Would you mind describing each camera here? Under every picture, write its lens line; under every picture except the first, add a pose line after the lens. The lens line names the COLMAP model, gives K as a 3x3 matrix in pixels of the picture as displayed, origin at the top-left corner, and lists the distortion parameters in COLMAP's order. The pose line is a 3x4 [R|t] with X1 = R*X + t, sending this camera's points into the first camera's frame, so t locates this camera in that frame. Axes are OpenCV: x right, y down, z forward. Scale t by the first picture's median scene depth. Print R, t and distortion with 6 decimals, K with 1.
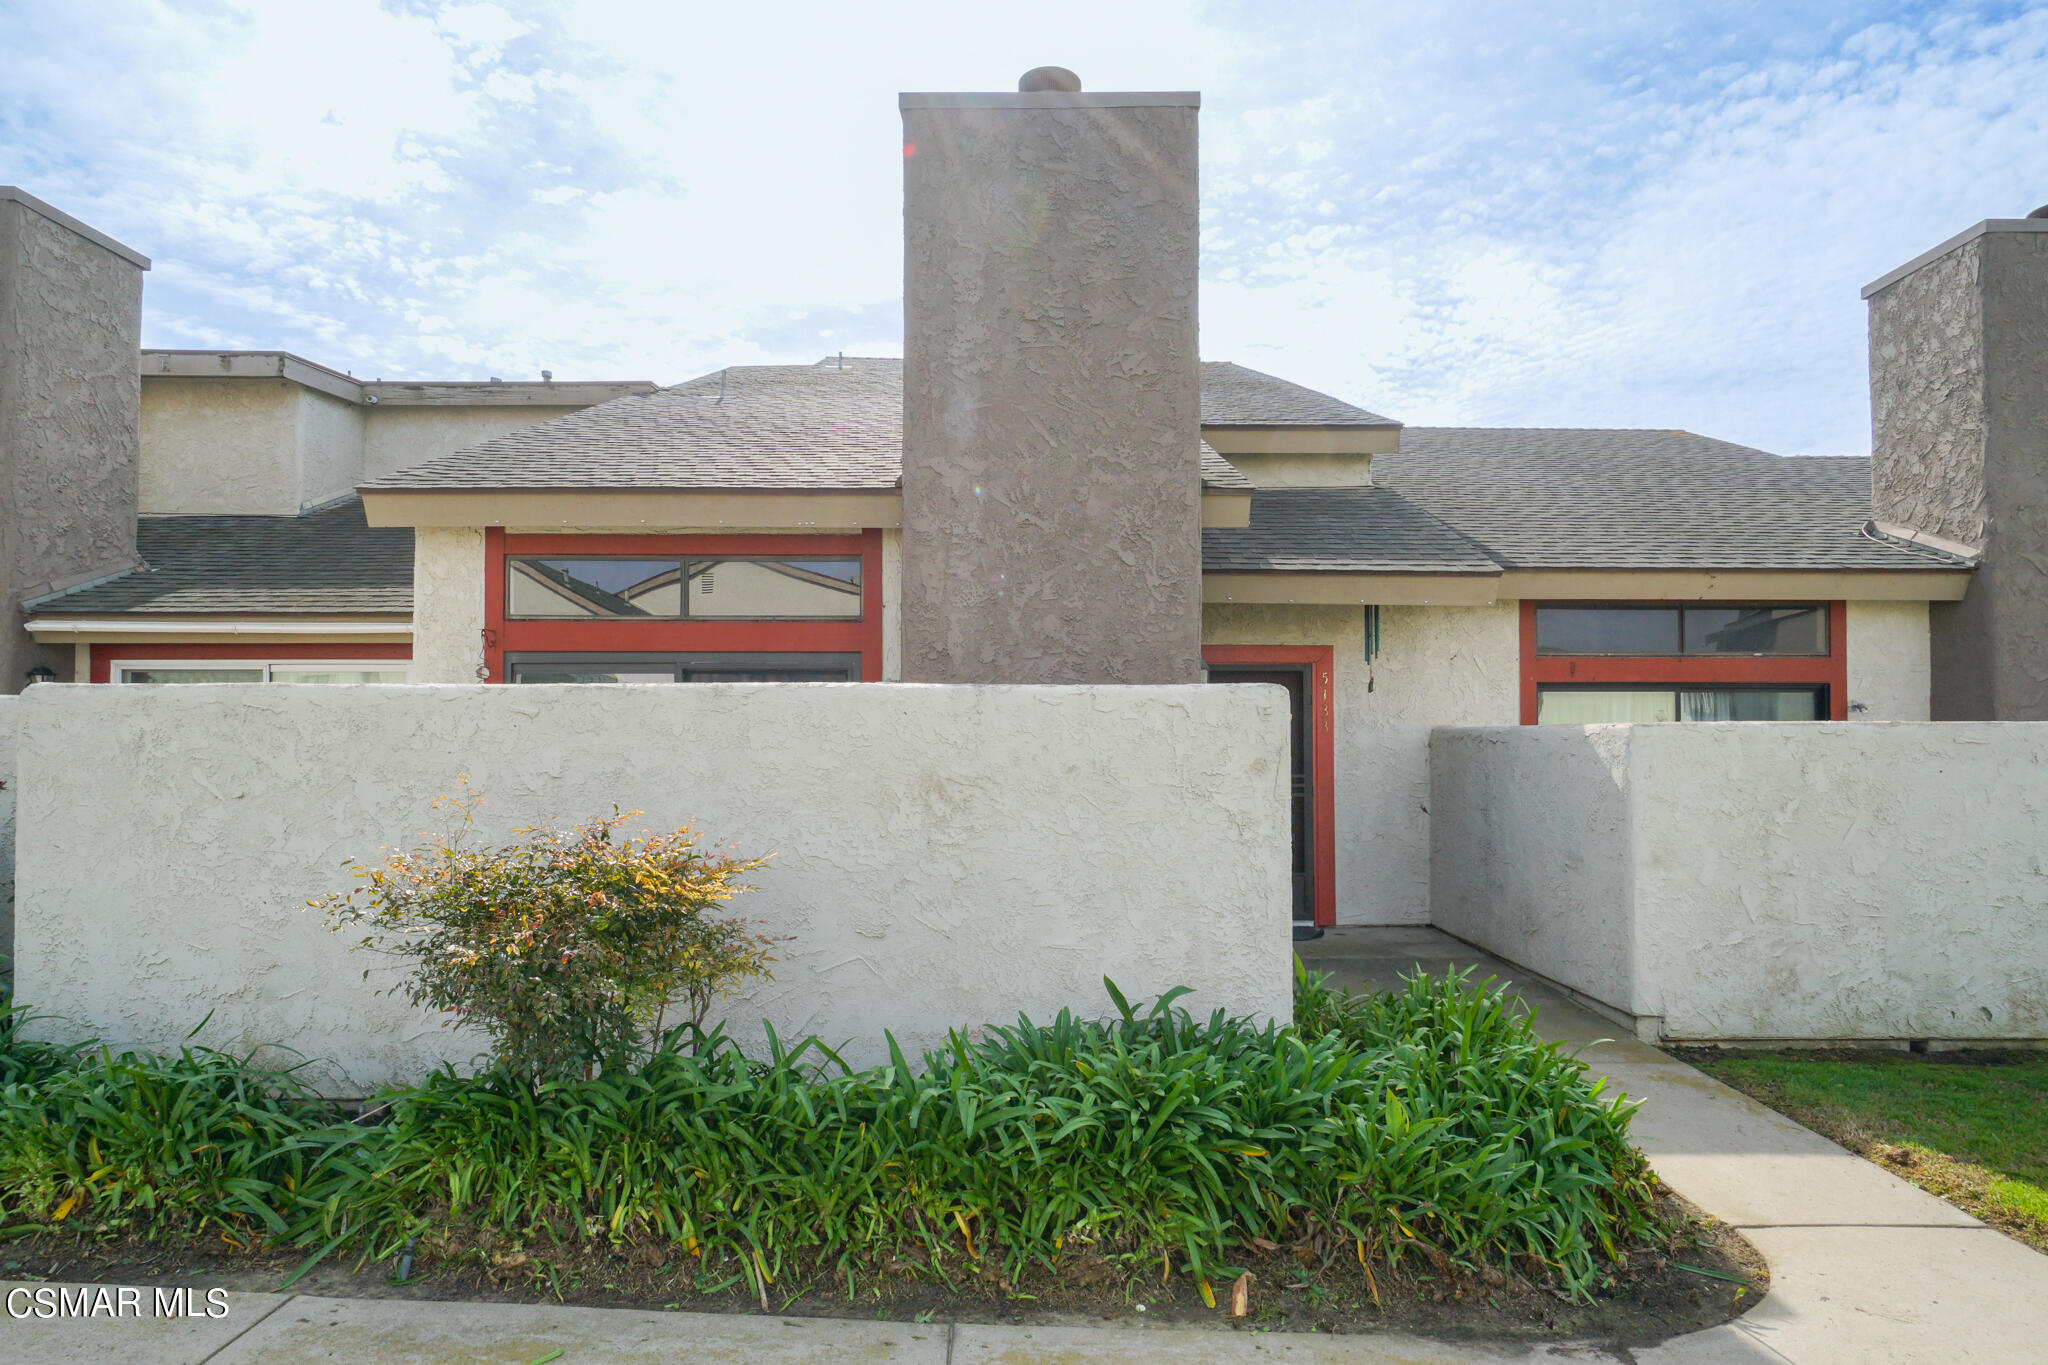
lens RADIAL K [[1126.4, 0, 1025.3], [0, 1126.4, 732.1], [0, 0, 1]] dist [-0.005218, 0.000353]
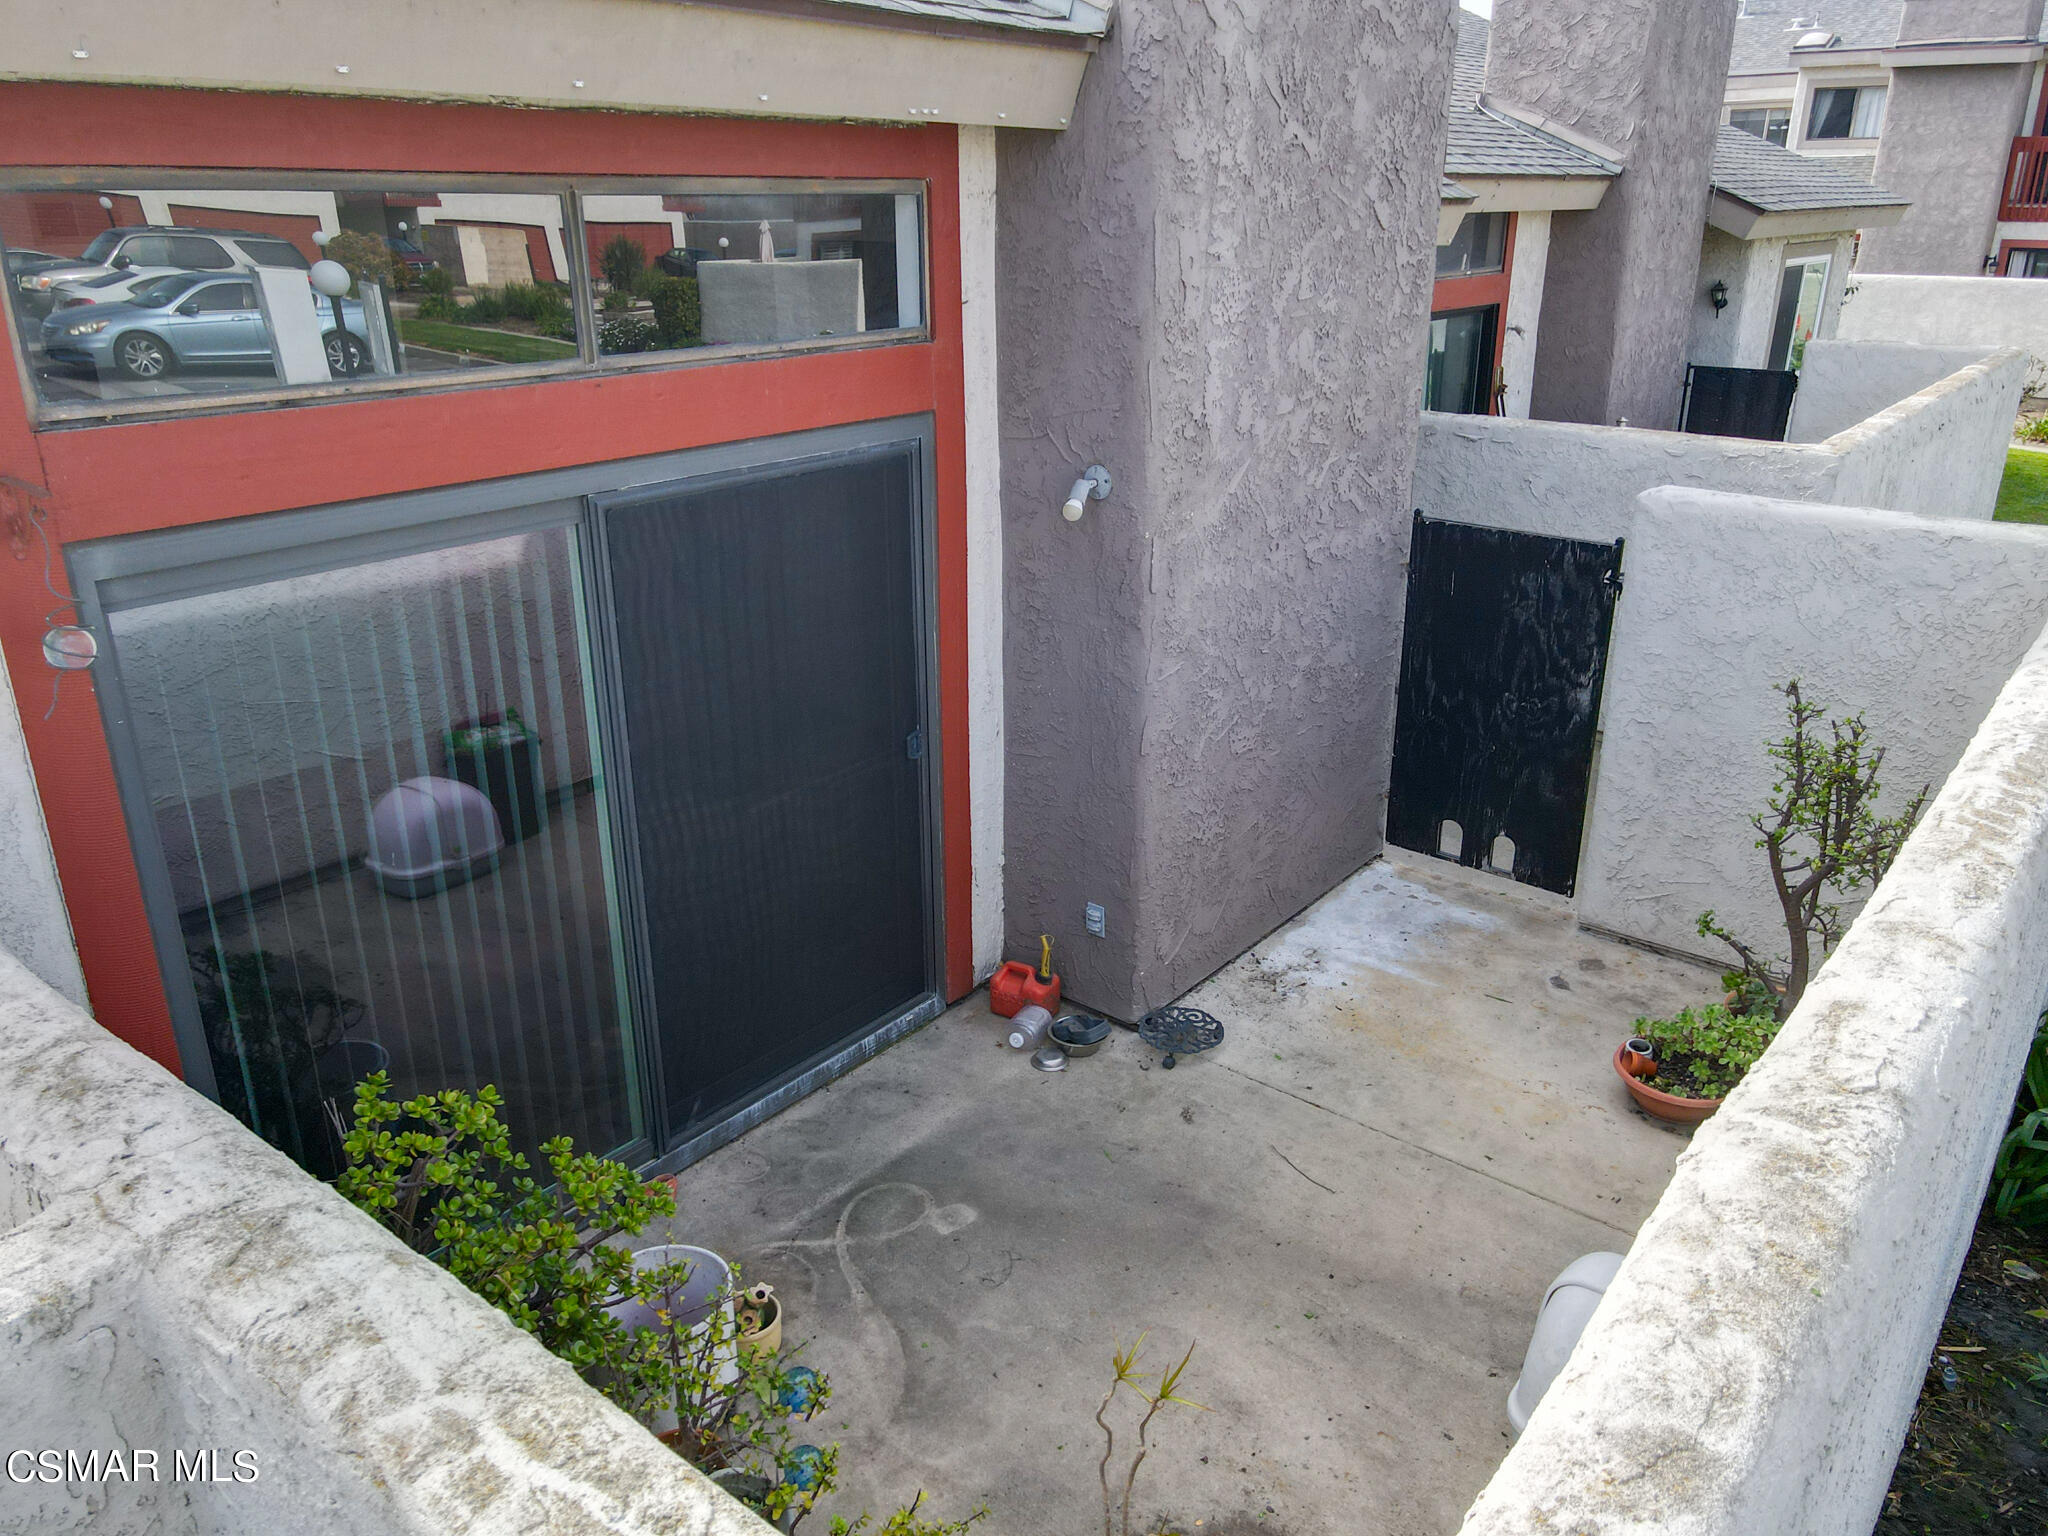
lens RADIAL K [[1503.5, 0, 1024.0], [0, 1503.5, 768.0], [0, 0, 1]] dist [0.035717, 0.000840]
pose [[0.630669, -0.278068, 0.724524, -0.651265], [-0.002469, 0.932878, 0.360183, -0.168452], [-0.776048, -0.228945, 0.587651, 0.628215]]
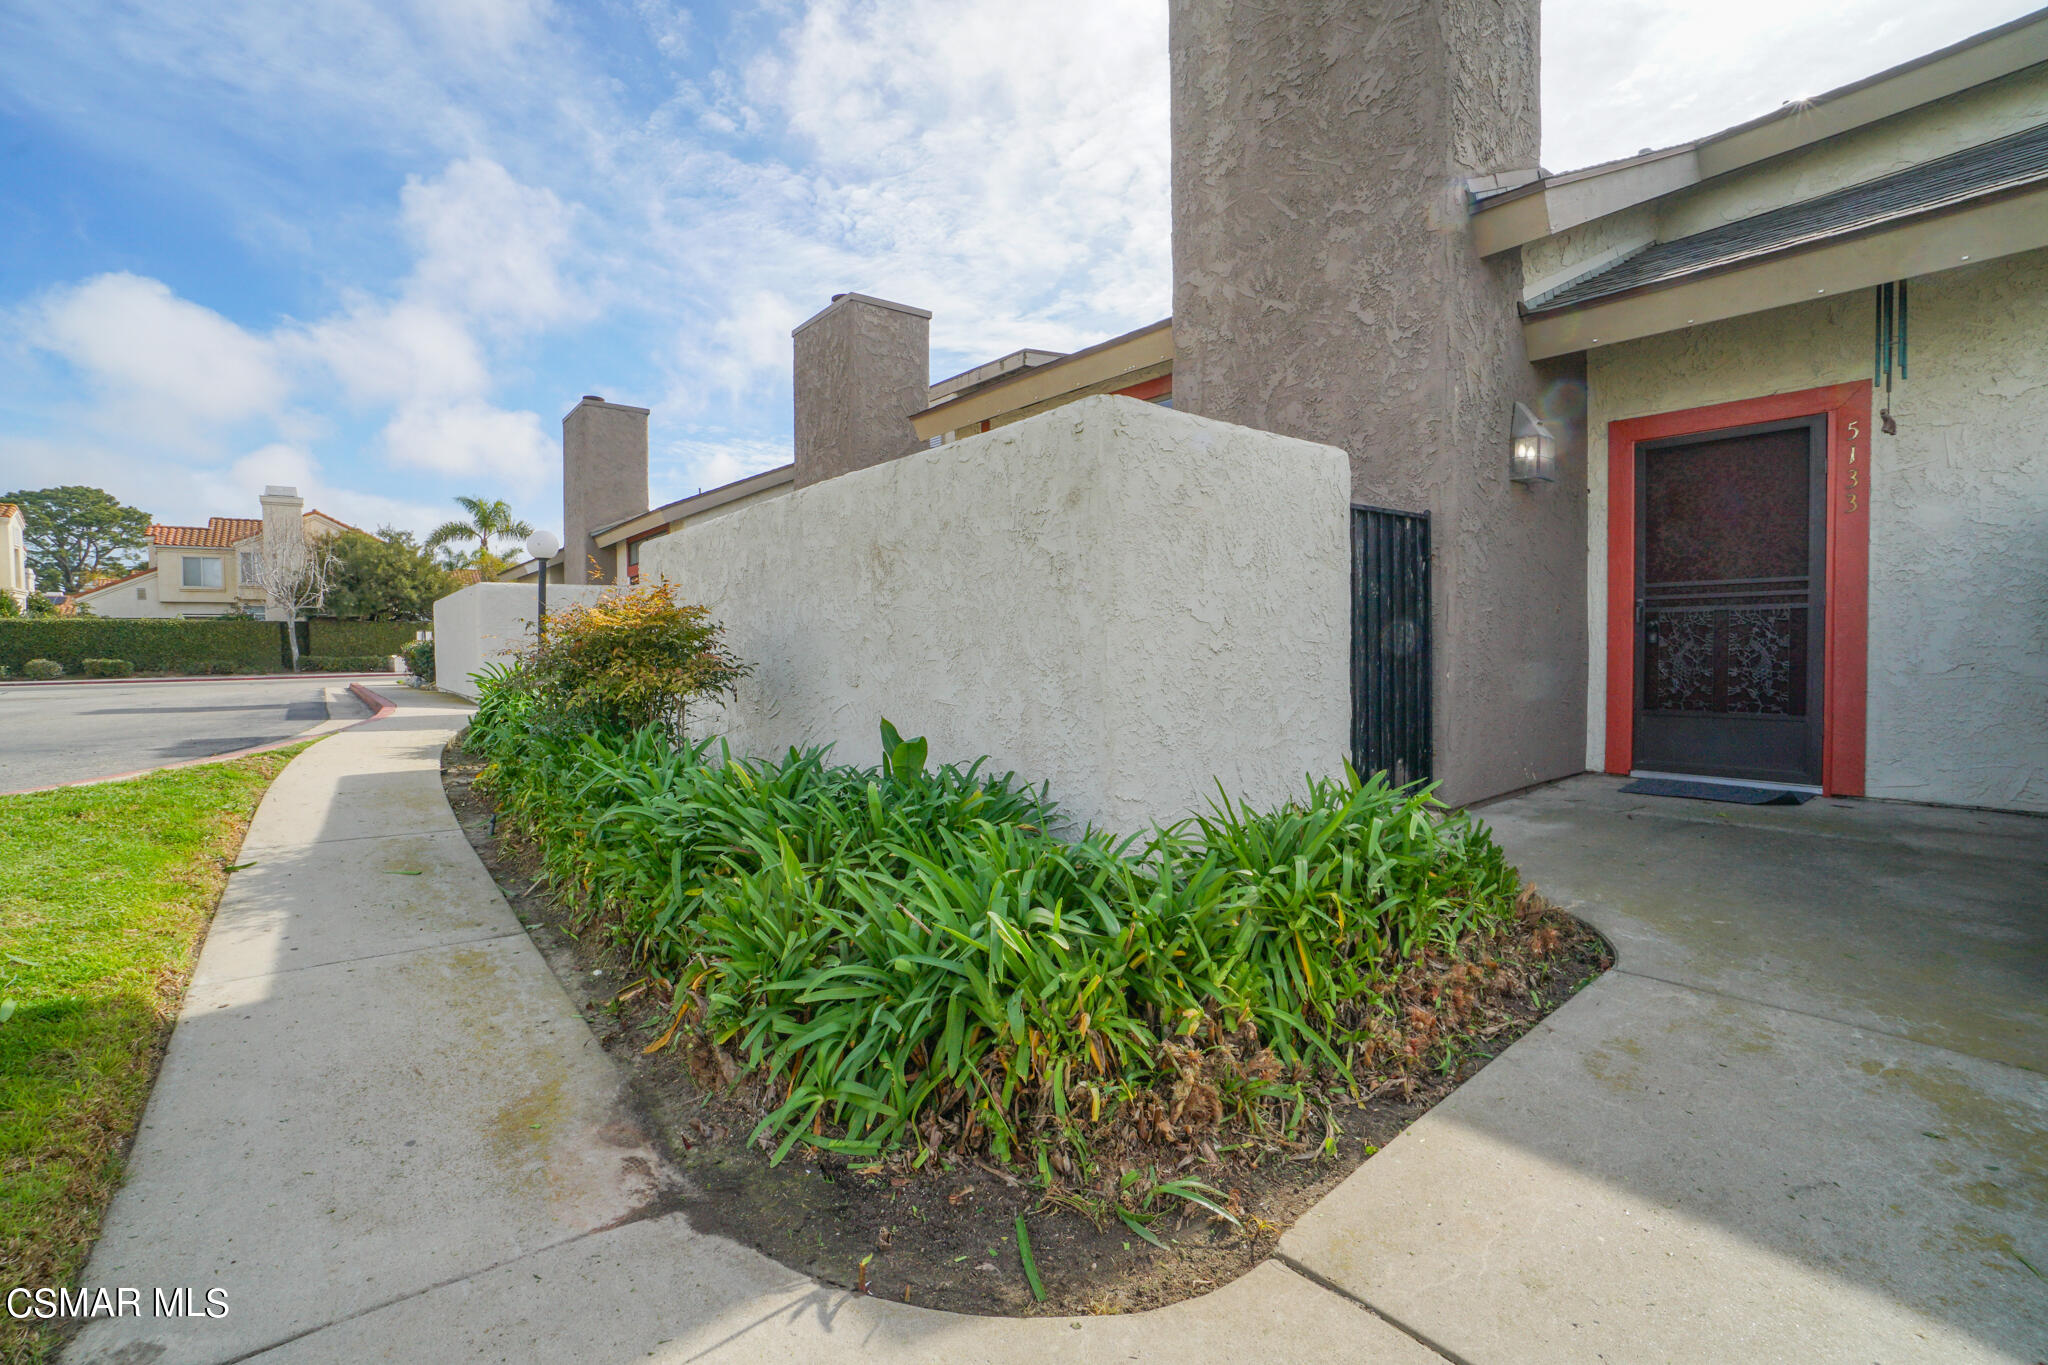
lens RADIAL K [[894.3, 0, 1022.2], [0, 894.3, 671.2], [0, 0, 1]] dist [-0.035087, 0.000749]
pose [[0.626008, 0.017706, -0.779616, 0.458037], [0.016079, 0.999237, 0.035604, 0.088191], [0.779651, -0.034824, 0.625246, 0.359922]]
